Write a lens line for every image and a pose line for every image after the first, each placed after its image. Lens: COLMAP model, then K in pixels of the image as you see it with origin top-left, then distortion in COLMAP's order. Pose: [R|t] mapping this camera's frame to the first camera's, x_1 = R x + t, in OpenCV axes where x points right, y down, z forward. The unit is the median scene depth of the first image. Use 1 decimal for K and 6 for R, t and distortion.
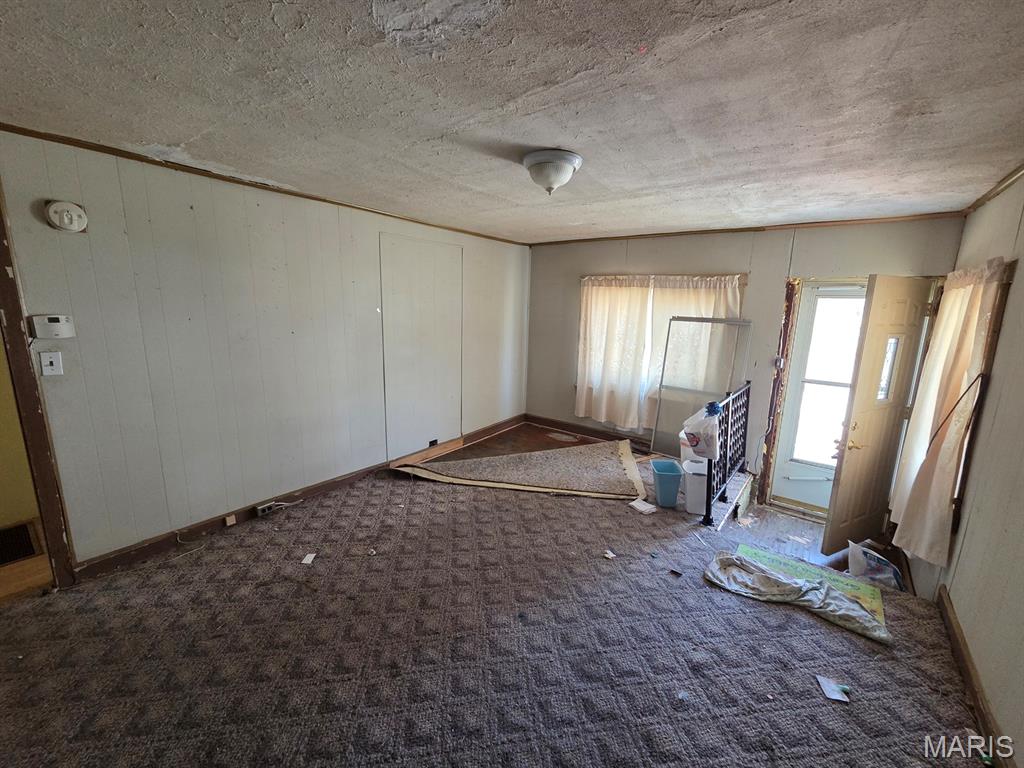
lens RADIAL K [[414.6, 0, 507.8], [0, 414.6, 380.7], [0, 0, 1]] dist [0.004463, -0.000395]
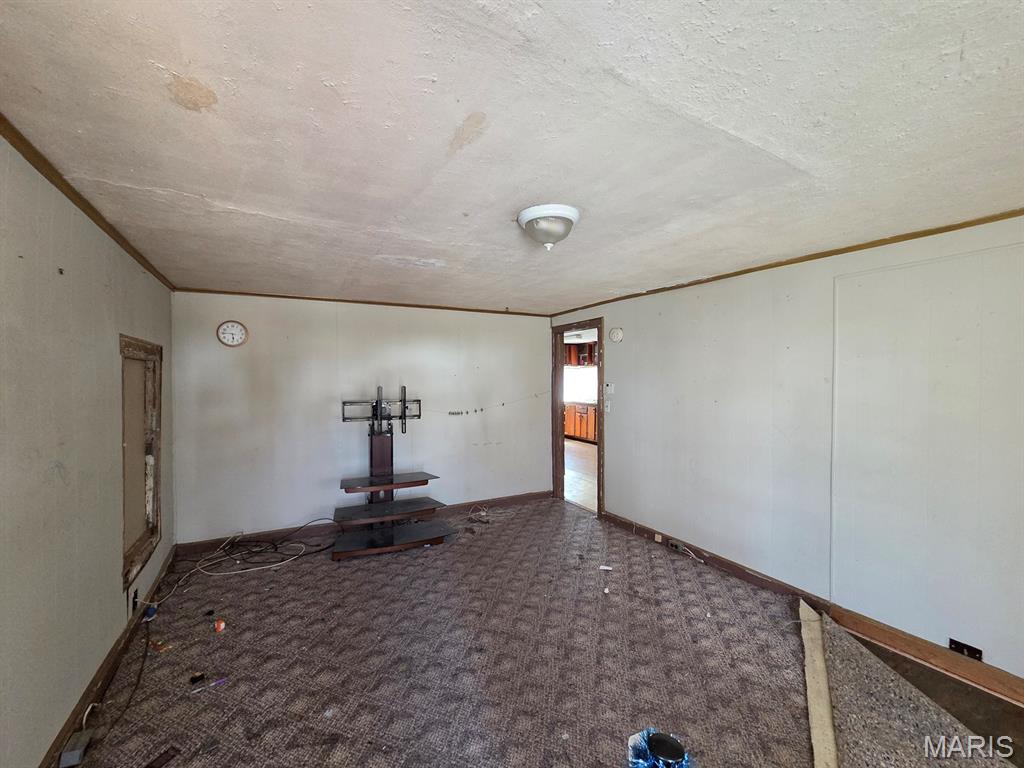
lens RADIAL K [[414.6, 0, 508.8], [0, 414.6, 383.7], [0, 0, 1]] dist [0.004463, -0.000395]
pose [[-0.379273, -0.011757, -0.925210, 0.734798], [-0.178900, 0.981983, 0.060858, -0.139568], [0.907825, 0.188602, -0.374543, 0.968910]]
